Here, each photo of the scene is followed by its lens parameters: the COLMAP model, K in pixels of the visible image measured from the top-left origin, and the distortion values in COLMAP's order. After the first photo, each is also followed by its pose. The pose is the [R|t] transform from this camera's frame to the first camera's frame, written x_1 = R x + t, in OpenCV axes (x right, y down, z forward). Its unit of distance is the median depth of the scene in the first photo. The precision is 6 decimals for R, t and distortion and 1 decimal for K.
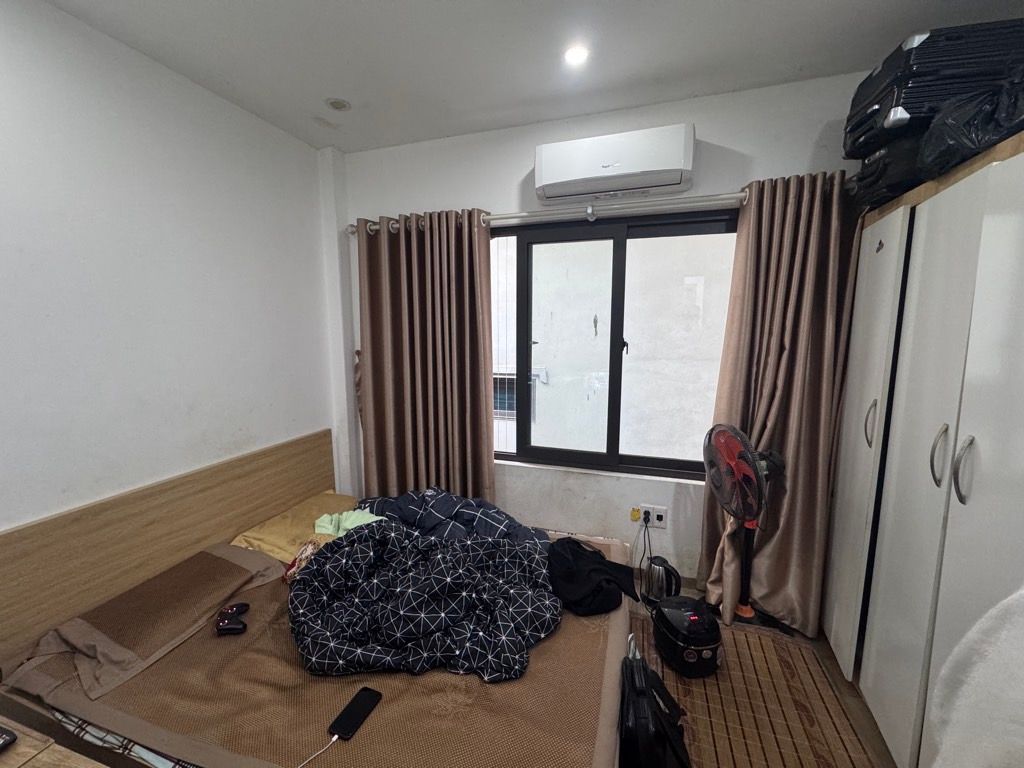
lens RADIAL K [[410.8, 0, 513.6], [0, 410.8, 383.5], [0, 0, 1]] dist [-0.001773, 0.000420]
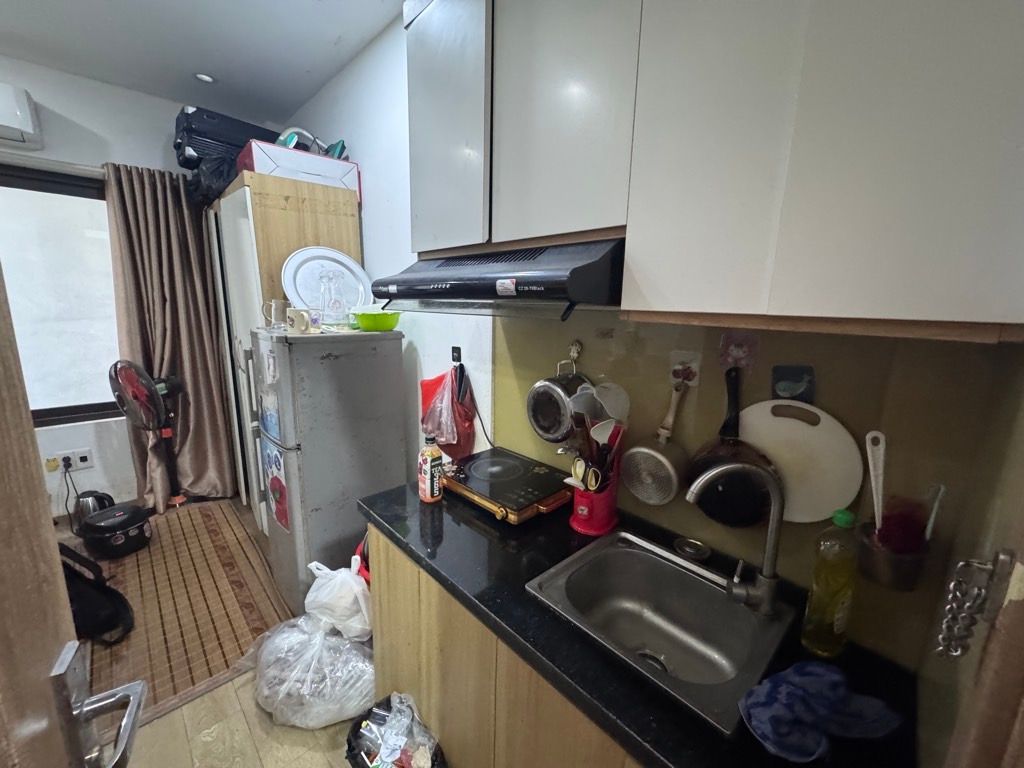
lens RADIAL K [[410.8, 0, 511.6], [0, 410.8, 386.9], [0, 0, 1]] dist [-0.001773, 0.000420]
pose [[0.480026, -0.159424, 0.862646, -0.007460], [0.092089, 0.987073, 0.131176, 0.117625], [-0.872407, 0.016472, 0.488502, -0.610371]]
